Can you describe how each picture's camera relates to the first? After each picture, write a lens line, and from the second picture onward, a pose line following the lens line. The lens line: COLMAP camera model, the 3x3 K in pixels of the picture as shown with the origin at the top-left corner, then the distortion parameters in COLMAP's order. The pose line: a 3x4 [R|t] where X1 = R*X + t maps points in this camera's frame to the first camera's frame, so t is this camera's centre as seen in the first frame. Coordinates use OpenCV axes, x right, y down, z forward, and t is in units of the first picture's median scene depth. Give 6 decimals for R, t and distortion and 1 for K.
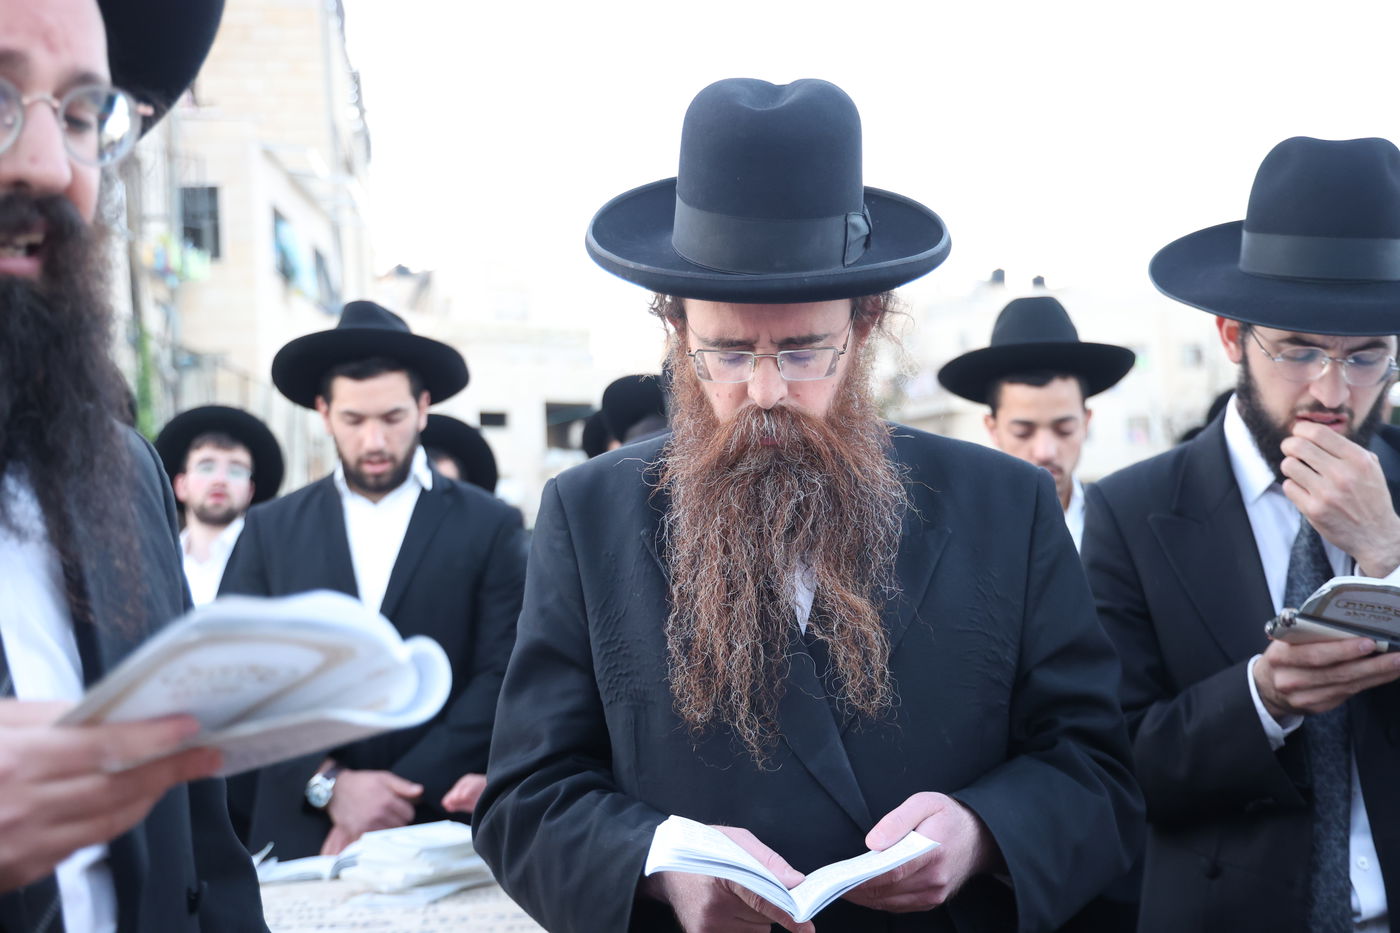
lens RADIAL K [[1815.3, 0, 708.9], [0, 1815.3, 519.2], [0, 0, 1]] dist [0.166967, 0.000000]
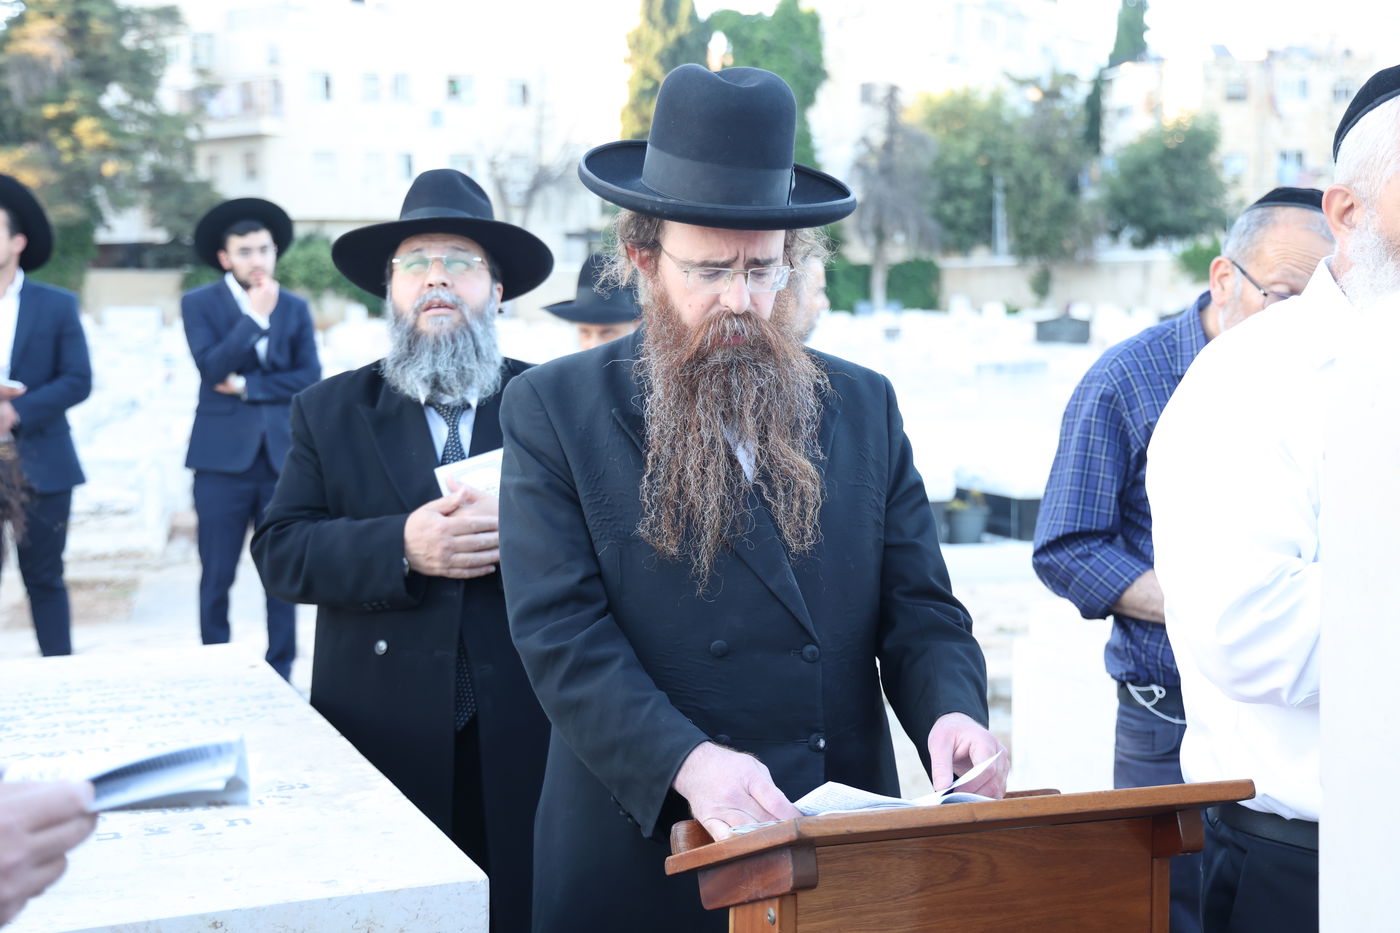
lens RADIAL K [[1958.2, 0, 701.1], [0, 1958.2, 491.6], [0, 0, 1]] dist [0.175263, 0.000000]
pose [[0.937852, -0.003095, 0.347023, -0.479014], [-0.037627, 0.993158, 0.110547, -0.088632], [-0.344991, -0.116734, 0.931319, -0.314885]]
